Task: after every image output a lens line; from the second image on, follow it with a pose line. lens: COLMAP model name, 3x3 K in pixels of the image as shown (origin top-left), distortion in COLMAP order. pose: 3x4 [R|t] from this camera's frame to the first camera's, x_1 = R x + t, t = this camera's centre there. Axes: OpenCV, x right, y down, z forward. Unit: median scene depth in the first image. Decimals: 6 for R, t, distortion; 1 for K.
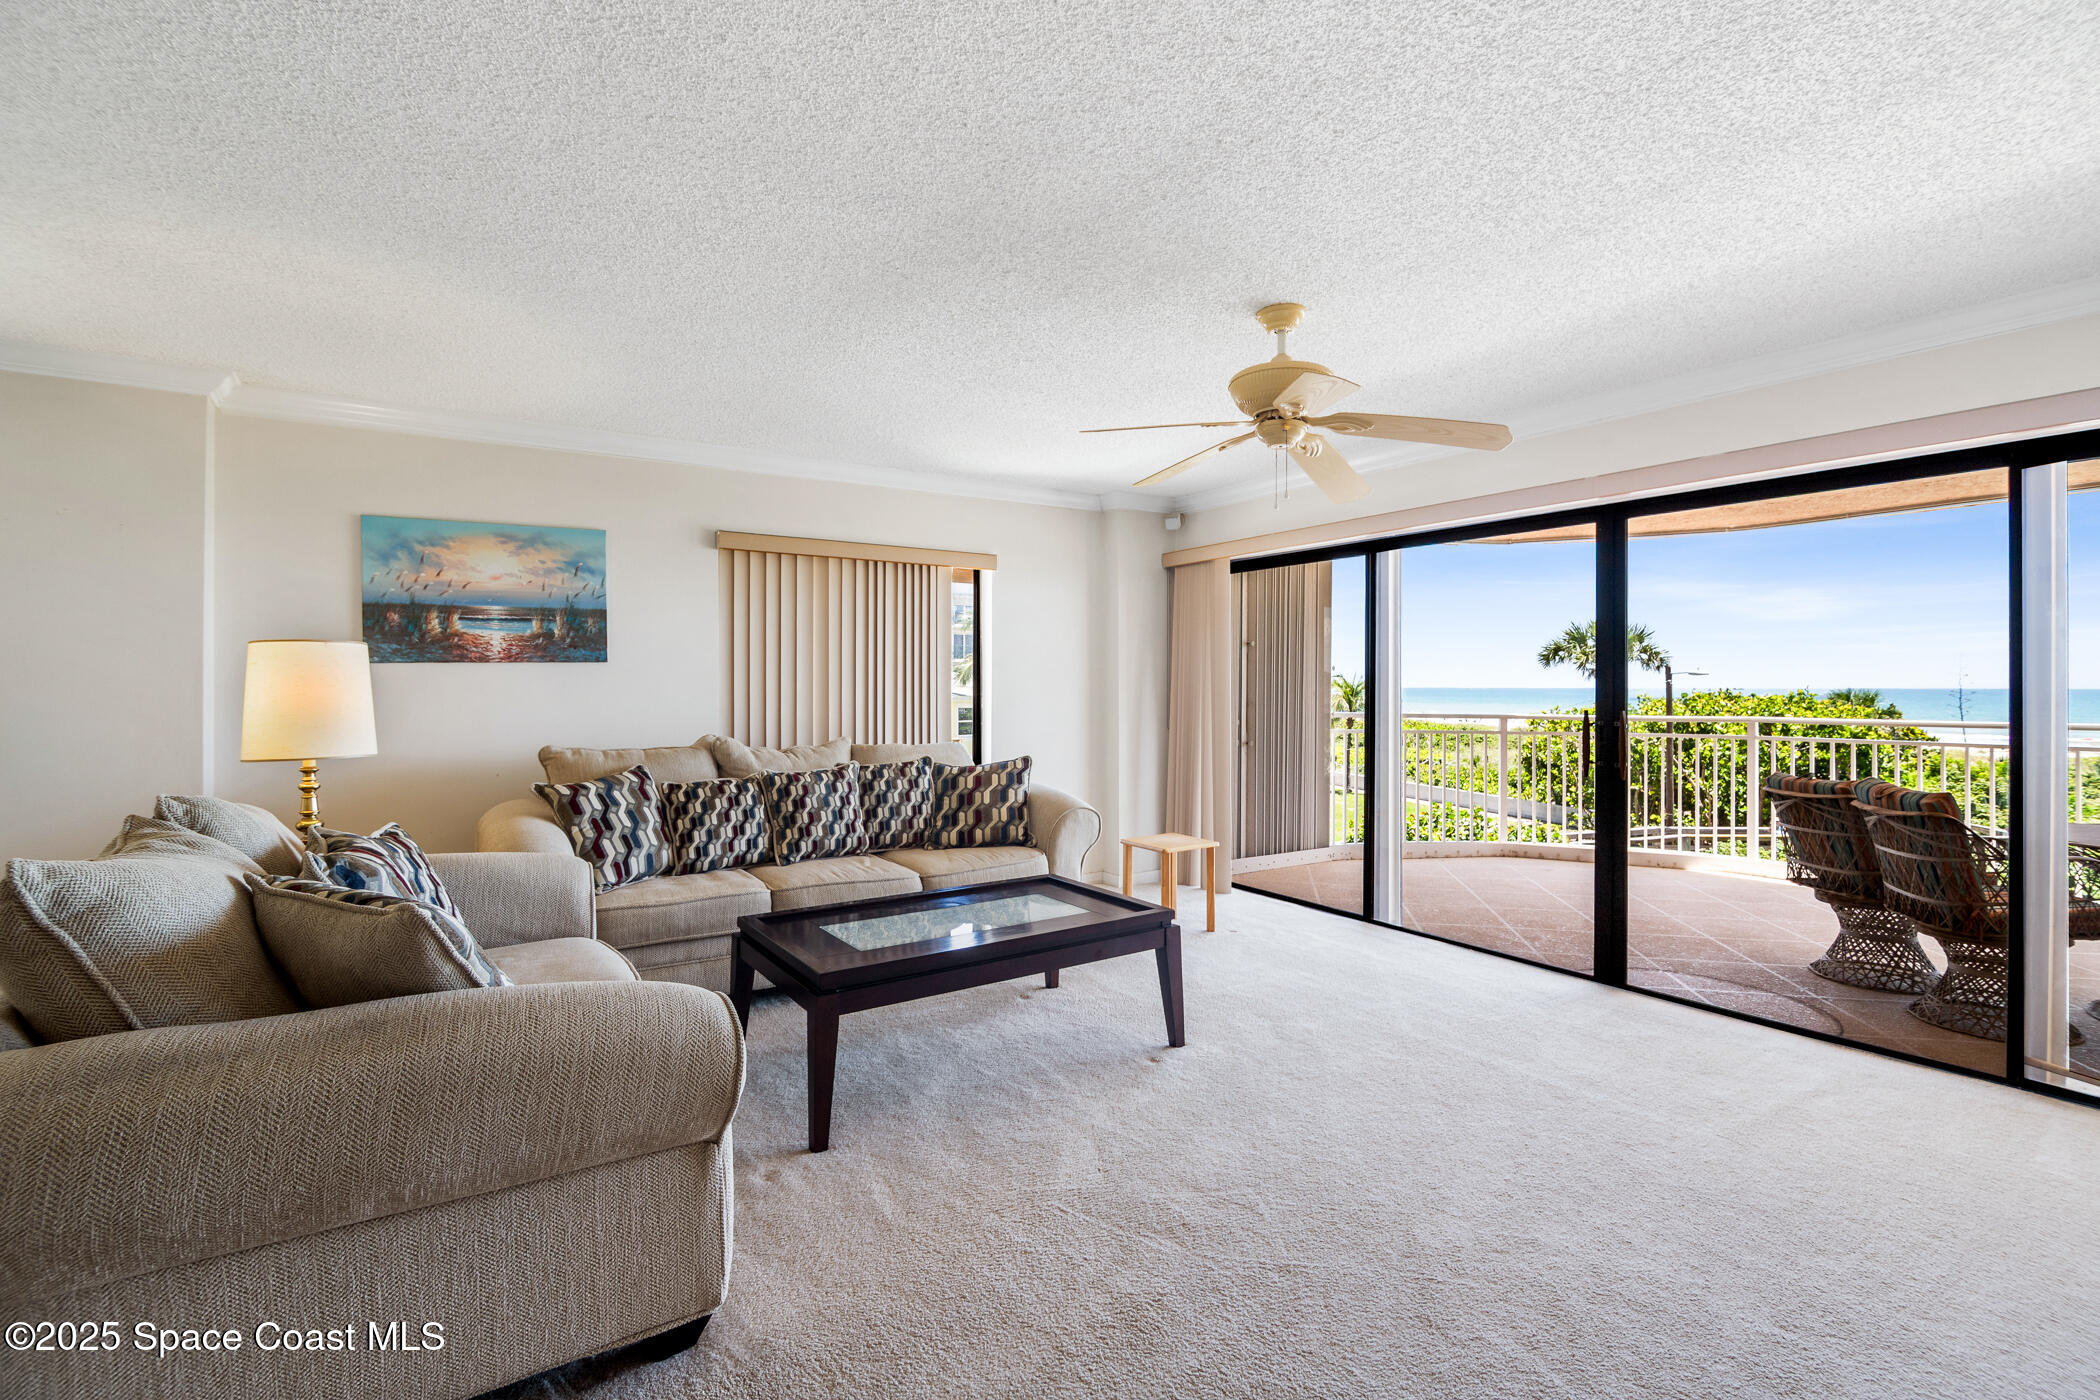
lens RADIAL K [[966.3, 0, 1048.2], [0, 966.3, 685.9], [0, 0, 1]] dist [-0.004936, -0.000618]
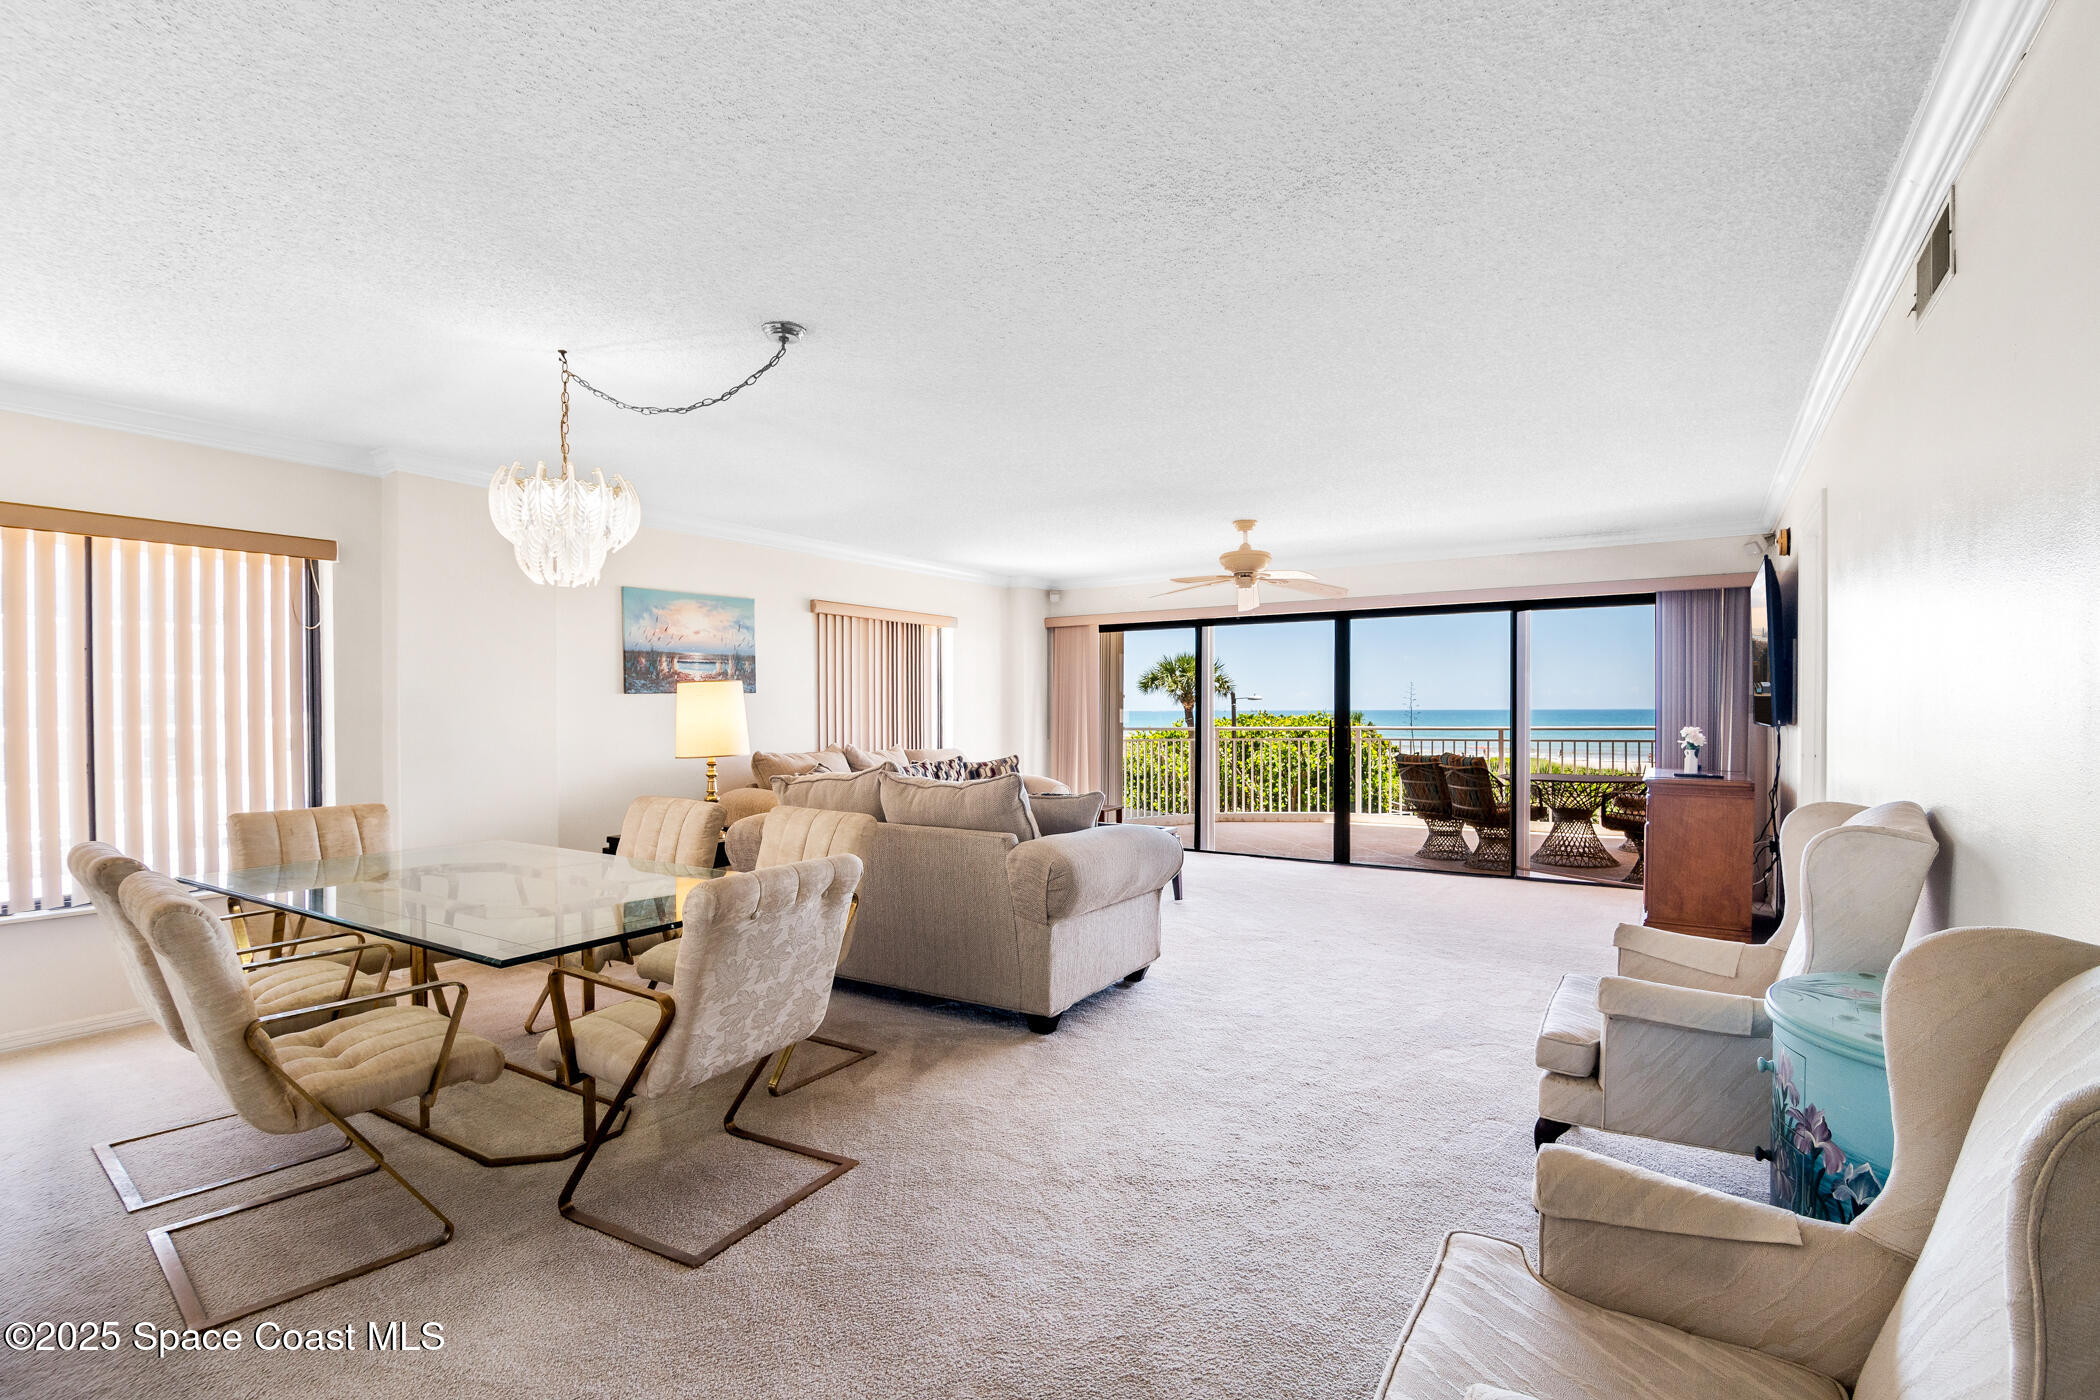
lens RADIAL K [[966.3, 0, 1051.0], [0, 966.3, 717.0], [0, 0, 1]] dist [-0.004936, -0.000618]
pose [[0.918321, -0.008099, 0.395753, -0.648148], [0.005538, 0.999956, 0.007615, 0.002179], [-0.395797, -0.004802, 0.918325, -0.483896]]
